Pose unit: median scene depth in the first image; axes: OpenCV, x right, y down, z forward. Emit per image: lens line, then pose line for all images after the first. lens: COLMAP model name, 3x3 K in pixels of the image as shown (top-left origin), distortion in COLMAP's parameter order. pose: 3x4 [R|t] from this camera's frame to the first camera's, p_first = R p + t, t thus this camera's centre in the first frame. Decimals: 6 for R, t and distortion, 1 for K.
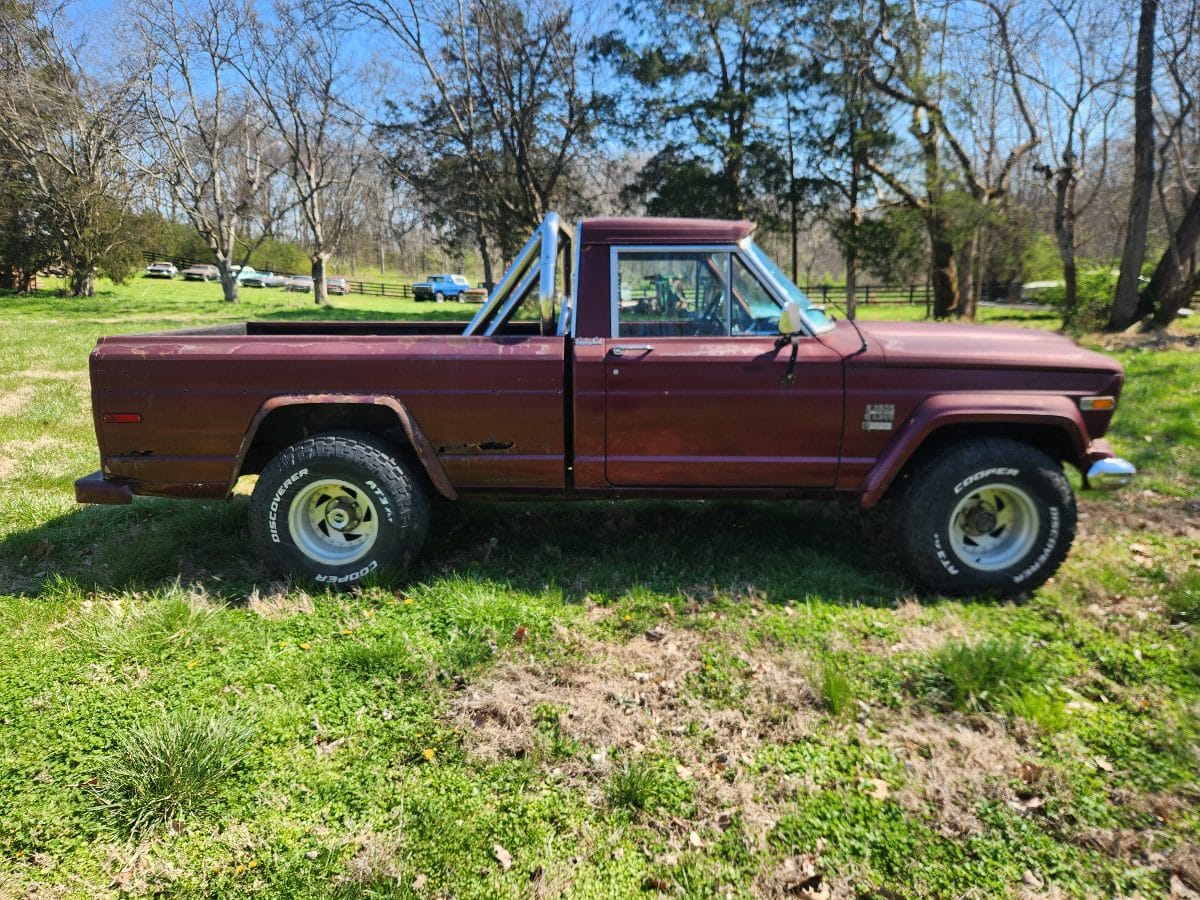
lens RADIAL K [[823.7, 0, 601.7], [0, 823.7, 442.5], [0, 0, 1]] dist [0.031909, -0.015888]
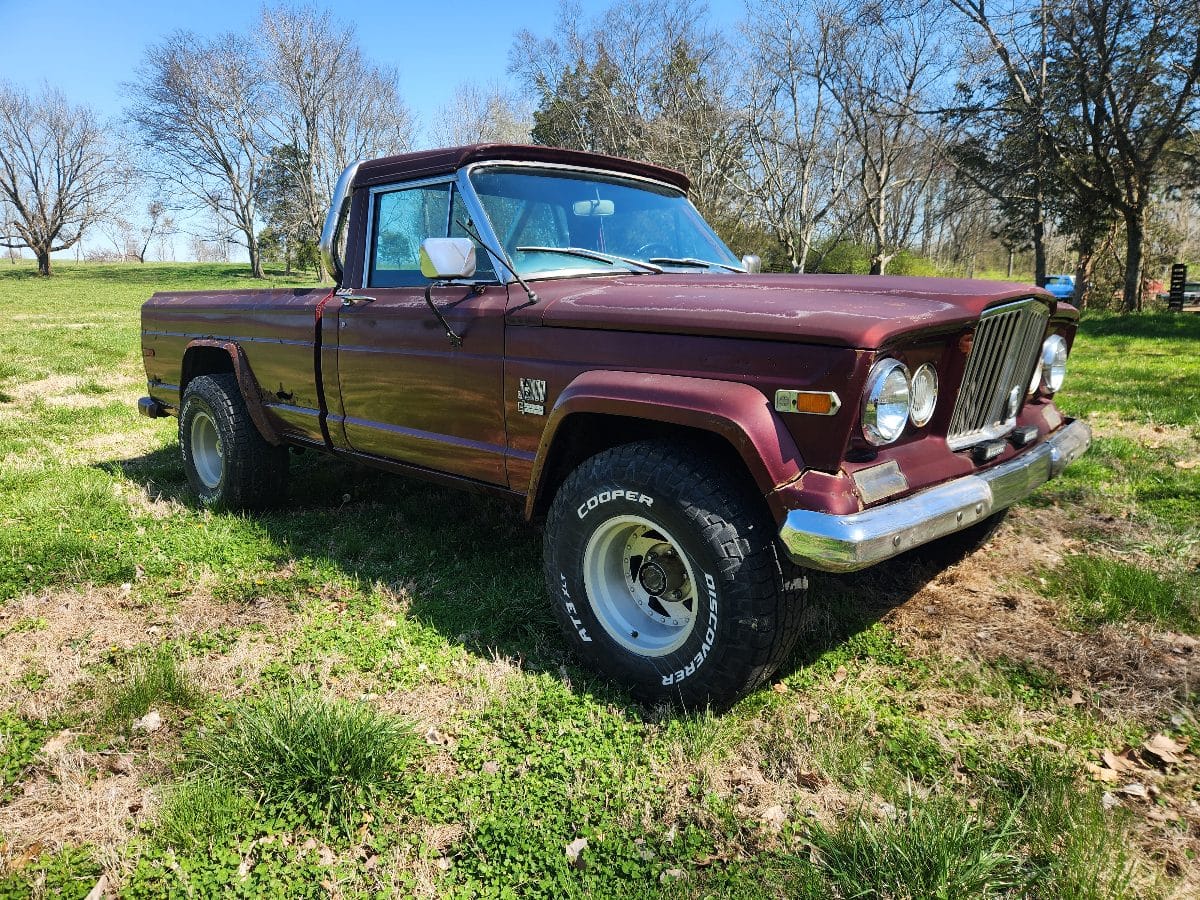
lens RADIAL K [[823.7, 0, 601.7], [0, 823.7, 450.5], [0, 0, 1]] dist [0.031909, -0.015888]
pose [[0.715546, 0.122877, -0.687674, 0.835136], [-0.125871, 0.990975, 0.046099, -0.023291], [0.687132, 0.053572, 0.724555, 0.504373]]
